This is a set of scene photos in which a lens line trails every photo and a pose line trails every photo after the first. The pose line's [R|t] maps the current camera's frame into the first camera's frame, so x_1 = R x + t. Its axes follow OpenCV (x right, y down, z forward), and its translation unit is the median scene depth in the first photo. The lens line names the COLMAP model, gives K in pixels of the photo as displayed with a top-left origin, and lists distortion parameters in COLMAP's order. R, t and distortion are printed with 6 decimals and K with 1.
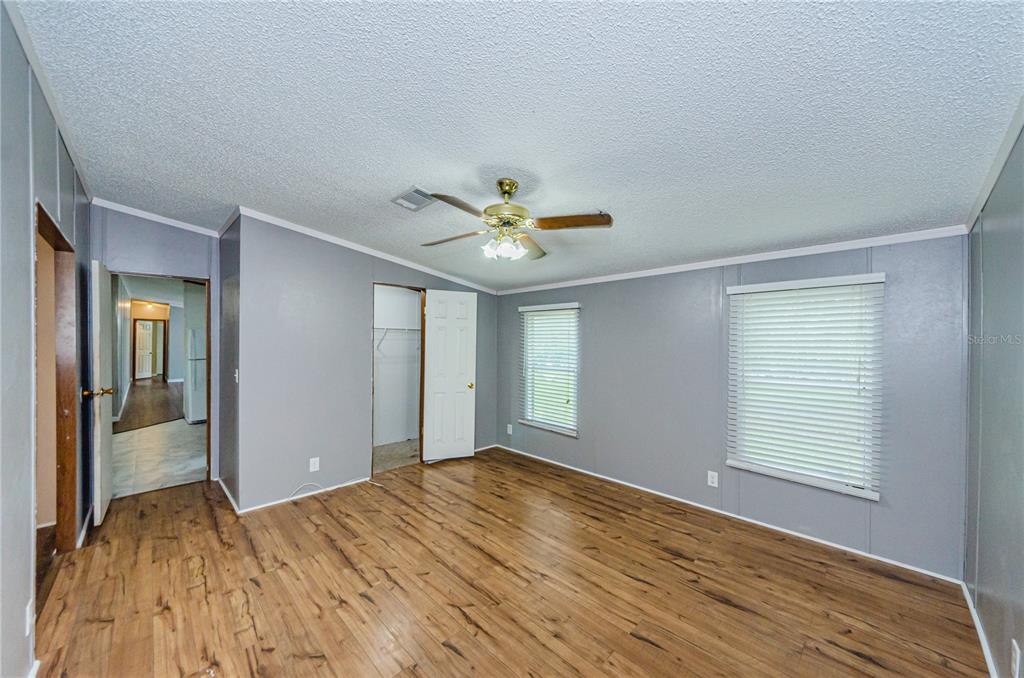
lens RADIAL K [[373.5, 0, 516.0], [0, 373.5, 337.8], [0, 0, 1]] dist [0.001003, -0.000227]
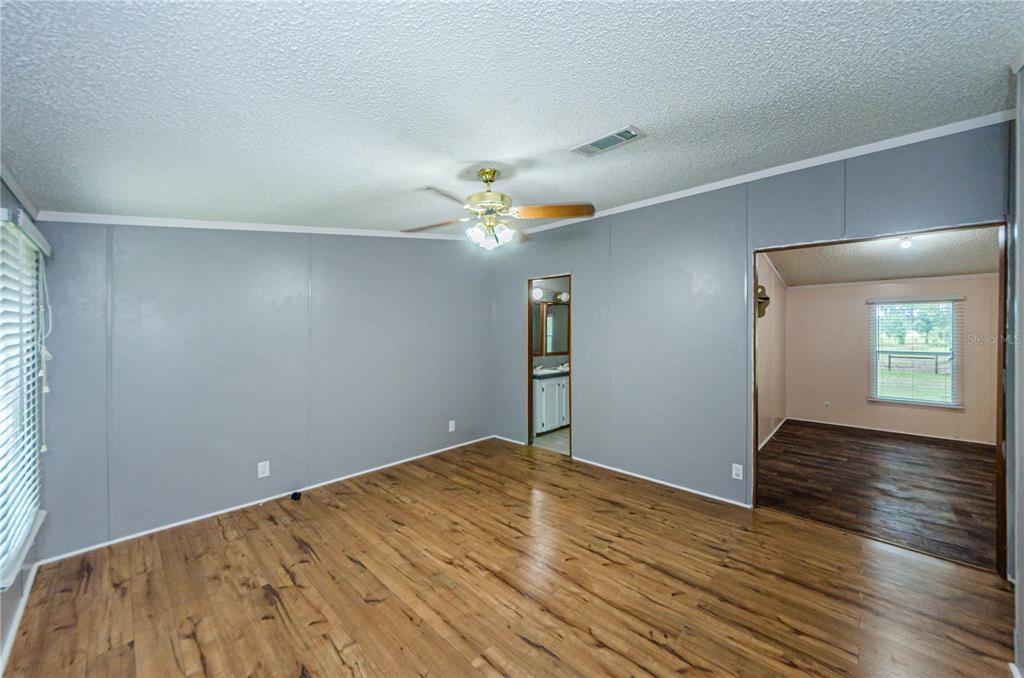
lens RADIAL K [[373.5, 0, 516.0], [0, 373.5, 337.8], [0, 0, 1]] dist [0.001003, -0.000227]
pose [[-0.999631, -0.003789, -0.026903, -0.065169], [-0.004118, 0.999917, 0.012202, 0.023437], [0.026855, 0.012309, -0.999564, 1.807189]]
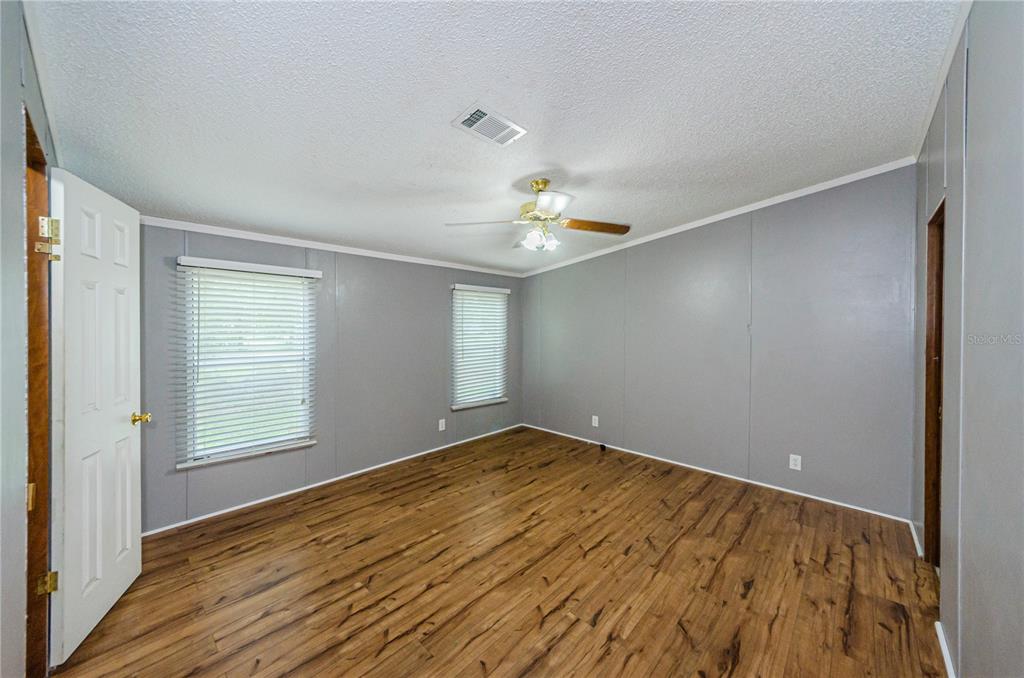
lens RADIAL K [[373.5, 0, 516.0], [0, 373.5, 337.8], [0, 0, 1]] dist [0.001003, -0.000227]
pose [[-0.041738, -0.041615, 0.998262, -1.012203], [-0.015617, 0.999037, 0.040994, 0.011994], [-0.999007, -0.013879, -0.042348, 1.014803]]
